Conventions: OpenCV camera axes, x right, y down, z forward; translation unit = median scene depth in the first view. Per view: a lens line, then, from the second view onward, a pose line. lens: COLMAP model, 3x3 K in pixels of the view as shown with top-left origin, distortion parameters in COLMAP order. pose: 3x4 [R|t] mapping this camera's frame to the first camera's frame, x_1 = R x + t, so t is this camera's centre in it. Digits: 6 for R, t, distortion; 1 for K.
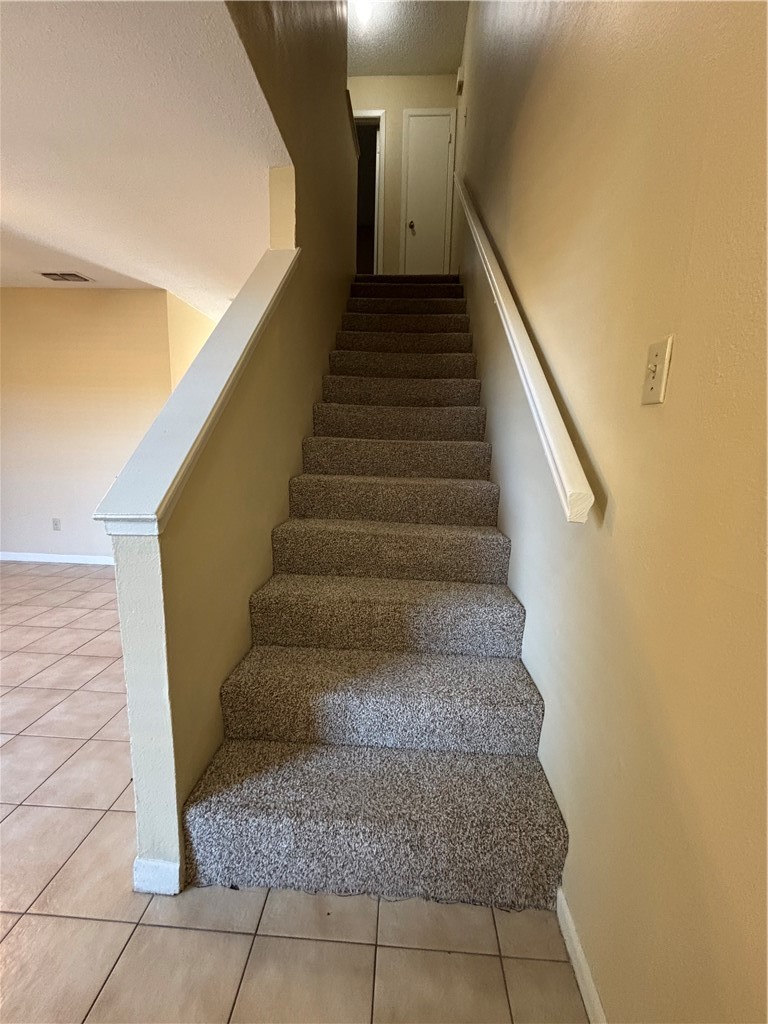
lens RADIAL K [[412.7, 0, 383.1], [0, 412.7, 508.9], [0, 0, 1]] dist [0.001155, 0.000722]
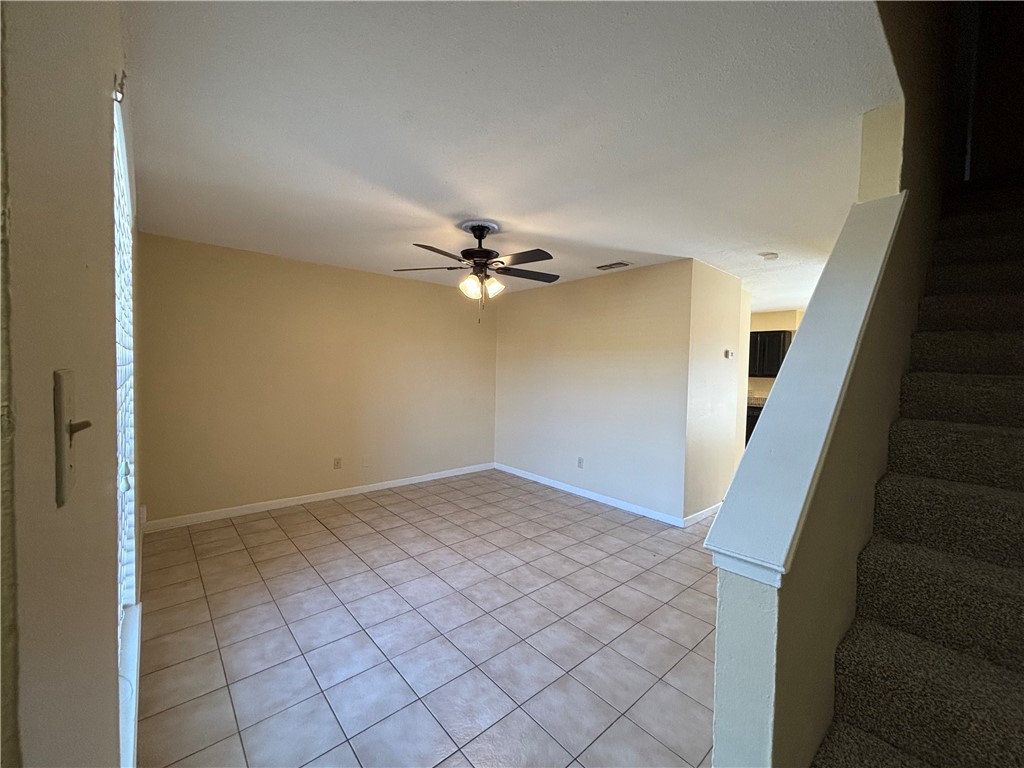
lens RADIAL K [[412.7, 0, 508.3], [0, 412.7, 383.1], [0, 0, 1]] dist [0.001155, 0.000722]
pose [[0.698822, 0.017935, -0.715071, -0.115931], [-0.121373, 0.988162, -0.093830, -0.072504], [0.704923, 0.152361, 0.692726, -0.018876]]
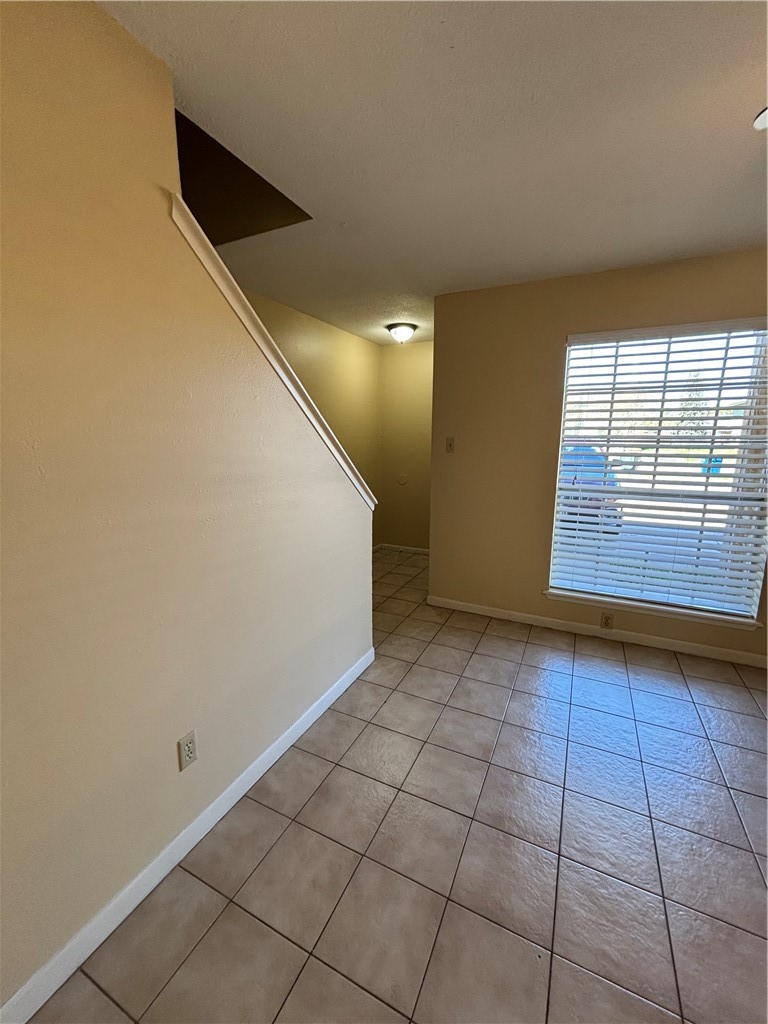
lens RADIAL K [[412.7, 0, 385.0], [0, 412.7, 511.4], [0, 0, 1]] dist [0.001155, 0.000722]
pose [[-0.922211, -0.096367, 0.374486, -0.579307], [0.039482, 0.939921, 0.339101, -0.271267], [-0.384666, 0.327508, -0.863001, 1.084359]]
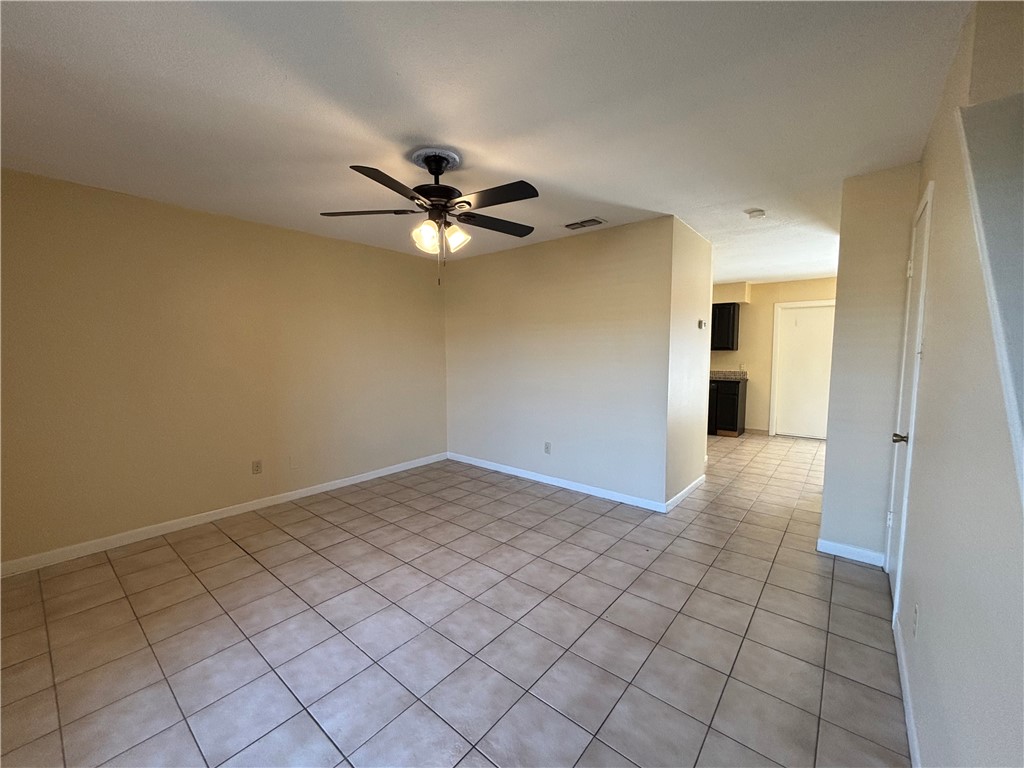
lens RADIAL K [[412.7, 0, 508.7], [0, 412.7, 385.5], [0, 0, 1]] dist [0.001155, 0.000722]
pose [[0.802488, 0.026314, -0.596088, -0.315769], [-0.076807, 0.995271, -0.059465, -0.074080], [0.591704, 0.093503, 0.800714, 0.075531]]
